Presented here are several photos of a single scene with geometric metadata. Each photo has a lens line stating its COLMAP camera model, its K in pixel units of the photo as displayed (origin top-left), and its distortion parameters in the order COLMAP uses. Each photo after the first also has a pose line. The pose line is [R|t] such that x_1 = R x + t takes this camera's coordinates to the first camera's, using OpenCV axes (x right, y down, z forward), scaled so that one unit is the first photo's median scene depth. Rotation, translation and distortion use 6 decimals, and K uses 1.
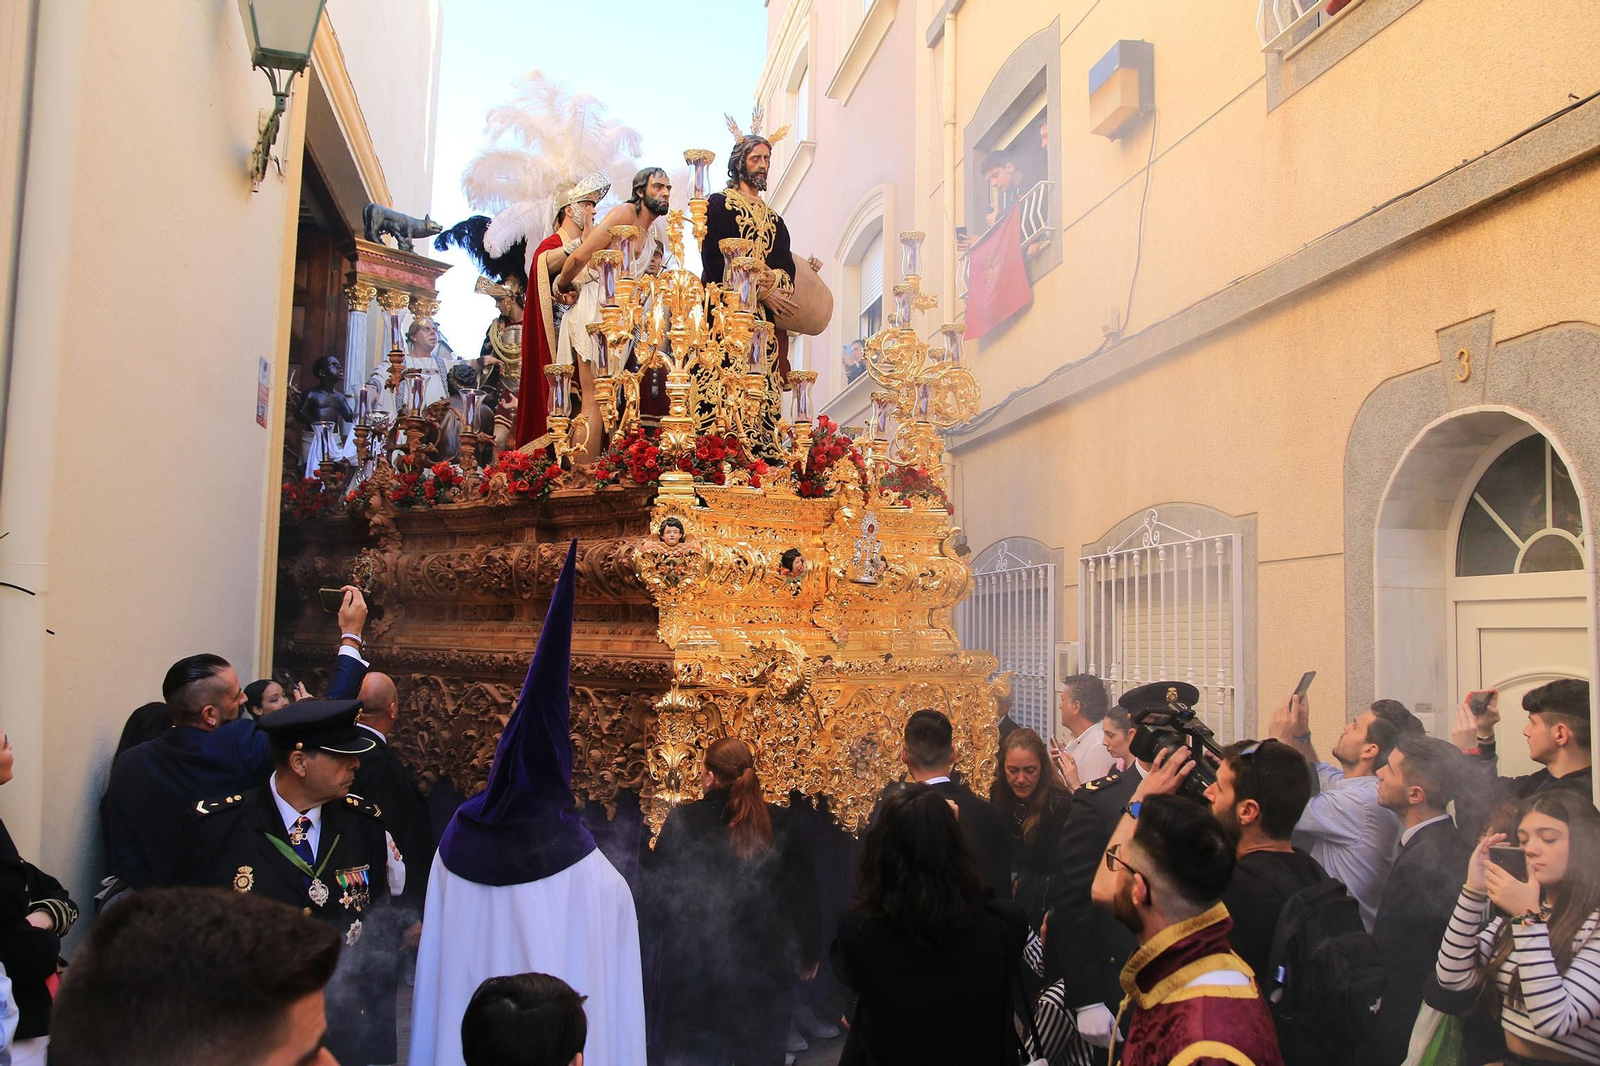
lens RADIAL K [[1243.3, 0, 800.0], [0, 1243.3, 533.0], [0, 0, 1]] dist [-0.131153, 0.126493]
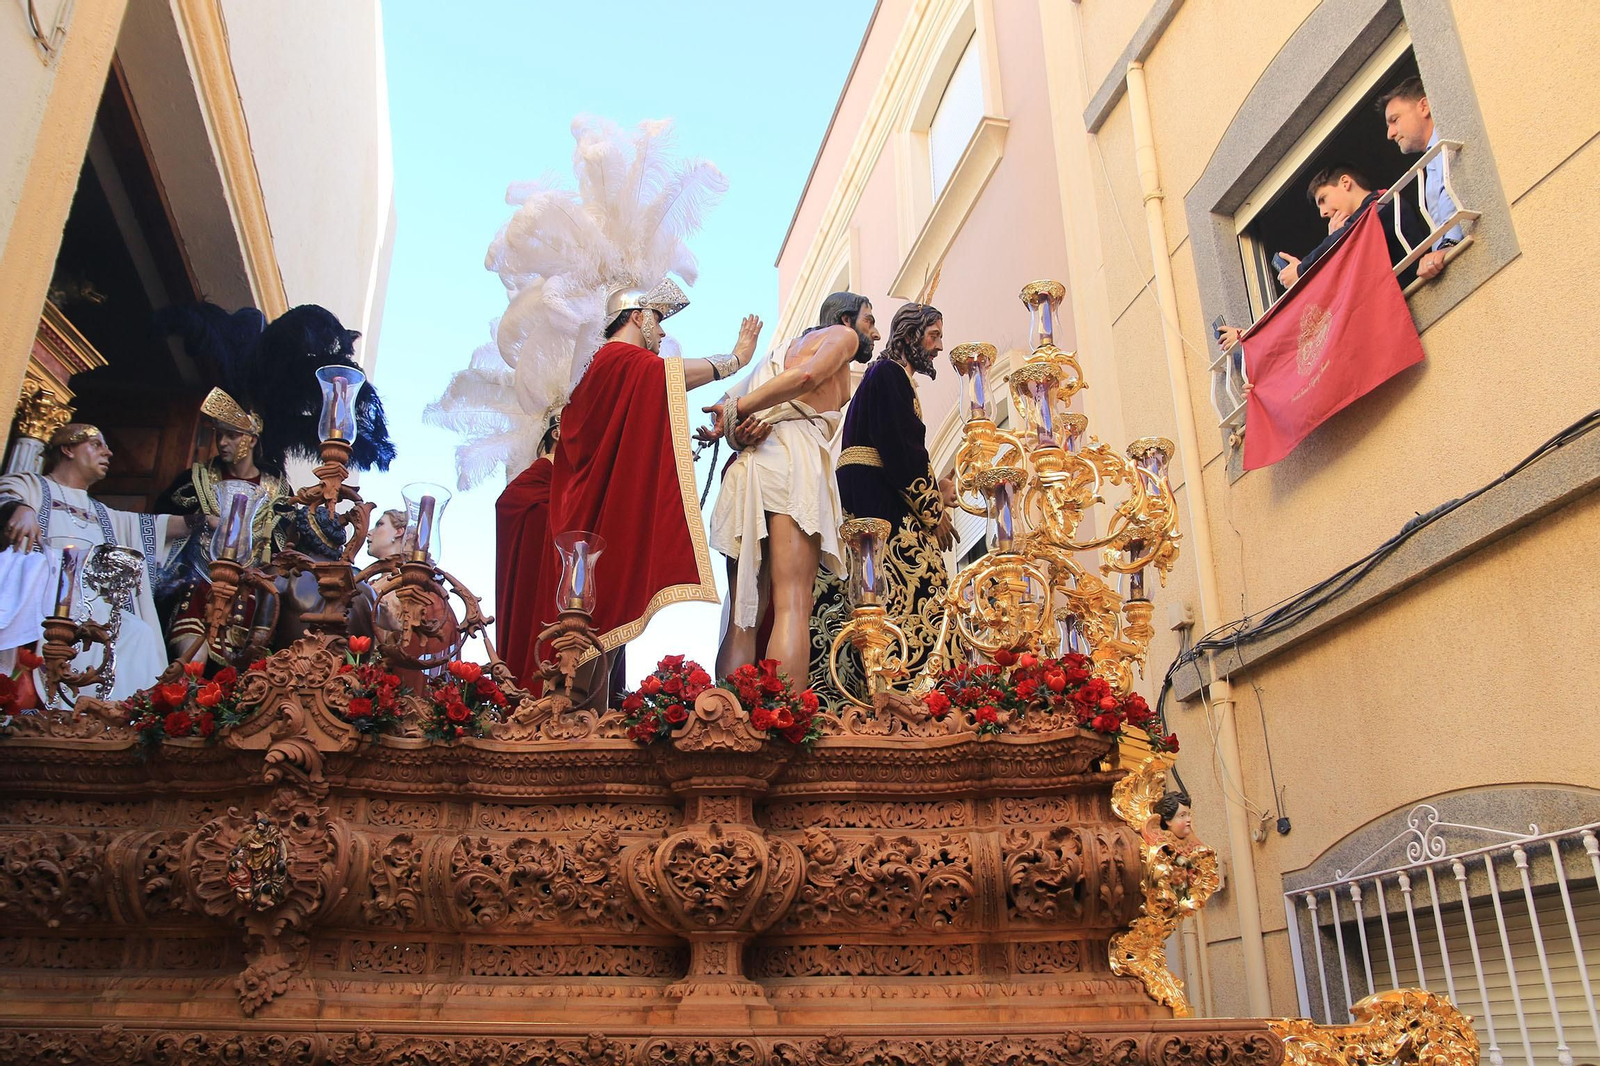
lens RADIAL K [[1231.6, 0, 802.7], [0, 1231.6, 576.9], [0, 0, 1]] dist [-0.118860, 0.113470]
pose [[0.998713, -0.013051, 0.049000, -0.178941], [0.026423, 0.958697, -0.283198, 0.077068], [-0.043280, 0.284129, 0.957809, 0.753952]]
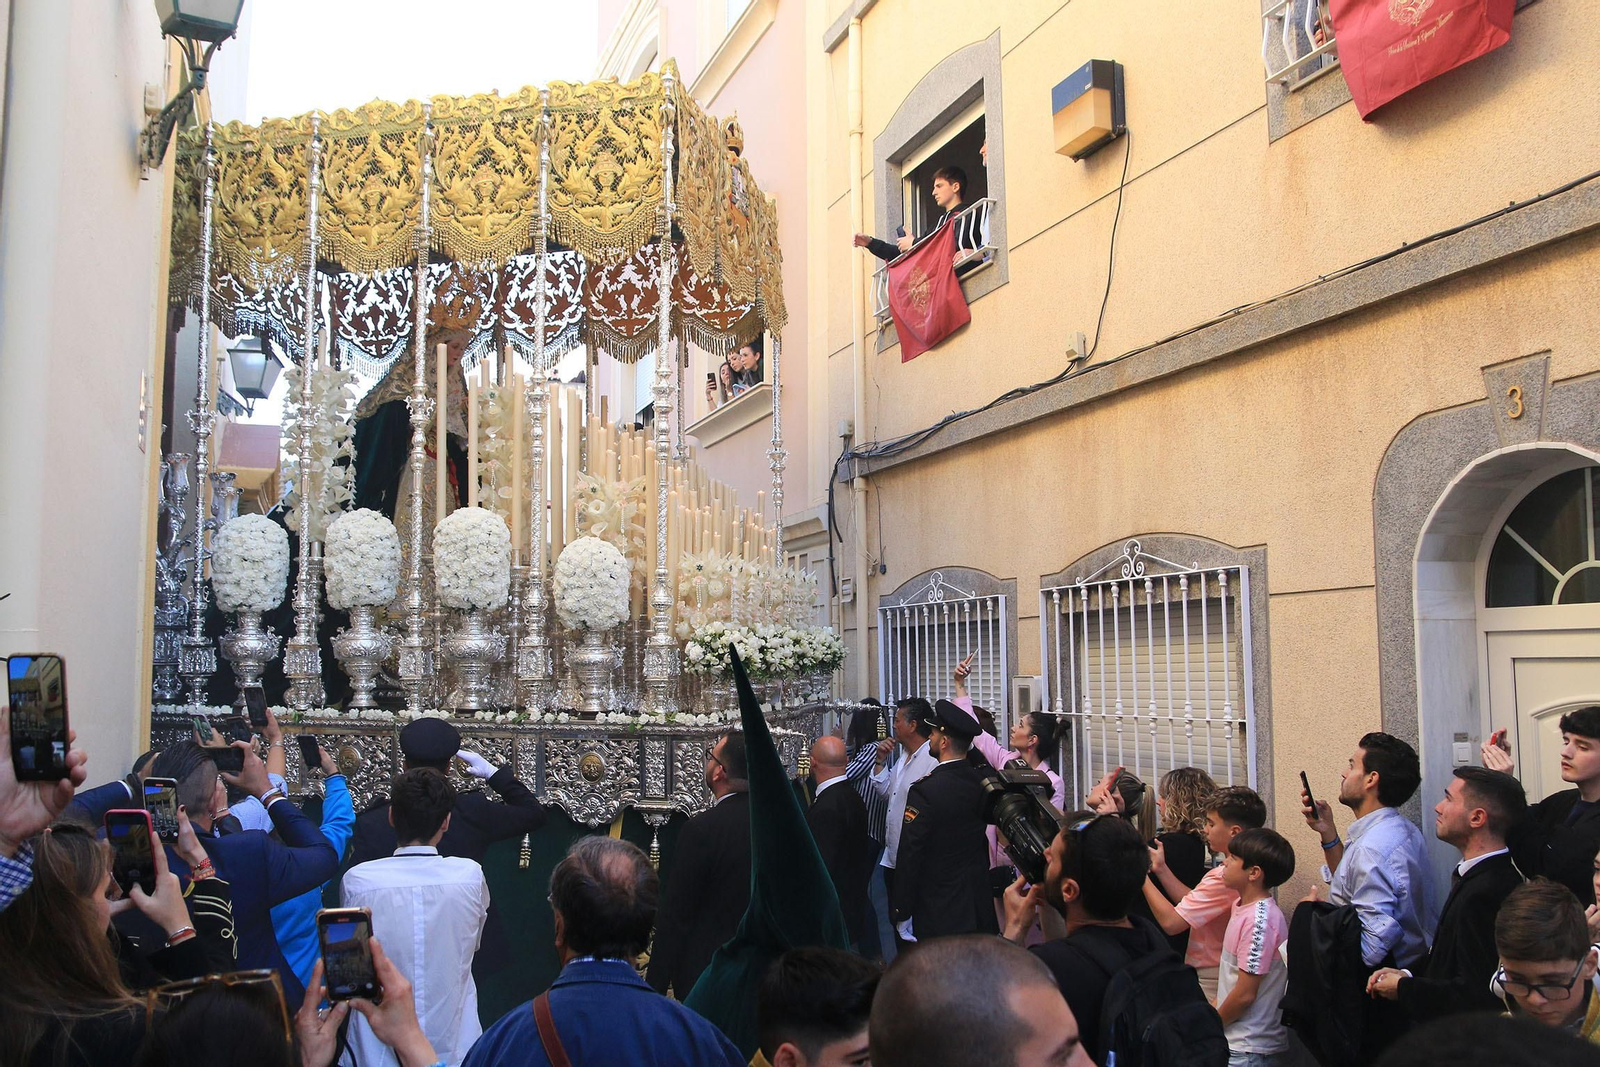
lens RADIAL K [[1304.1, 0, 785.5], [0, 1304.1, 540.8], [0, 0, 1]] dist [-0.131673, 0.124055]
pose [[0.984127, -0.008820, 0.177246, -0.194889], [0.010418, 0.999913, -0.008088, -0.015127], [-0.177159, 0.009806, 0.984133, 0.042990]]
